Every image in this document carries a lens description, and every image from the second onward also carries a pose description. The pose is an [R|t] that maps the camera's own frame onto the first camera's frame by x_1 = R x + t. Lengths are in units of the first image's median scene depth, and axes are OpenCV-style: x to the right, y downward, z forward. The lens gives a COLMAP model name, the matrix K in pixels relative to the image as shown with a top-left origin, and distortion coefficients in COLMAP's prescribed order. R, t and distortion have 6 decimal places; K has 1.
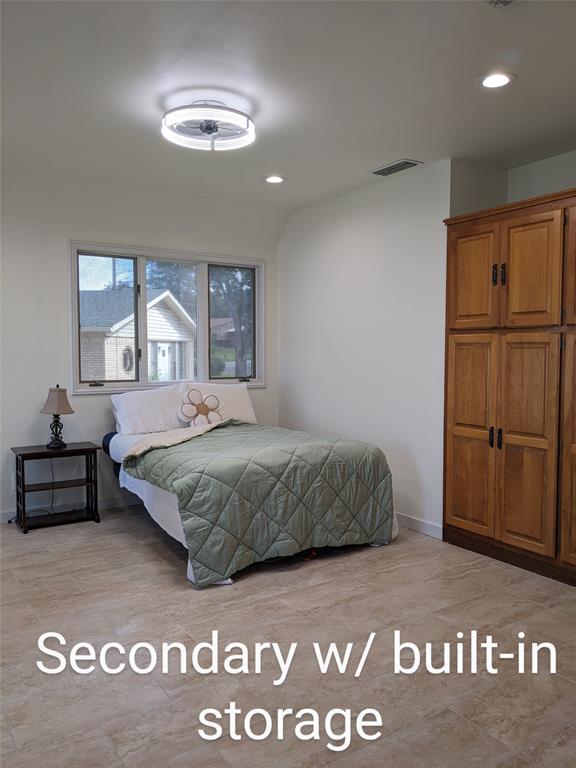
lens RADIAL K [[606.7, 0, 283.6], [0, 606.7, 376.5], [0, 0, 1]] dist [0.031213, -0.052908]
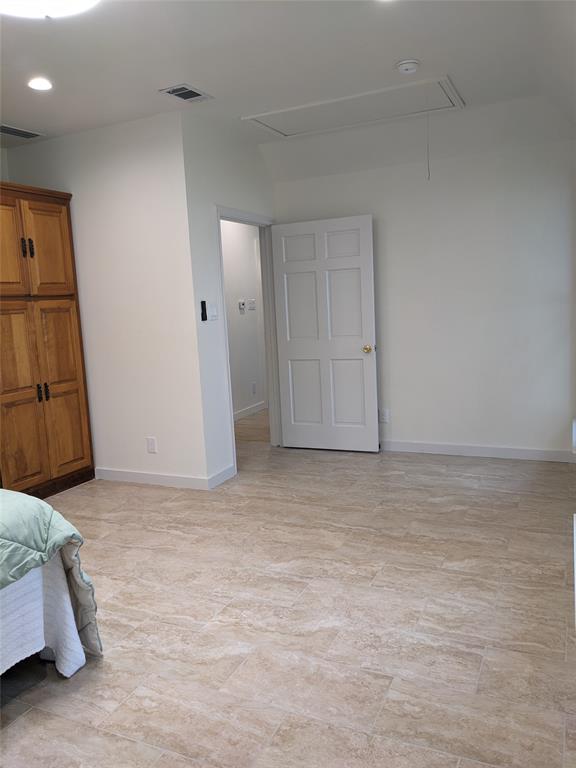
lens RADIAL K [[606.7, 0, 282.9], [0, 606.7, 387.5], [0, 0, 1]] dist [0.031213, -0.052908]
pose [[-0.531675, -0.083565, 0.842816, -0.889093], [0.095790, 0.982802, 0.157872, -0.047664], [-0.841514, 0.164670, -0.514527, 1.235438]]
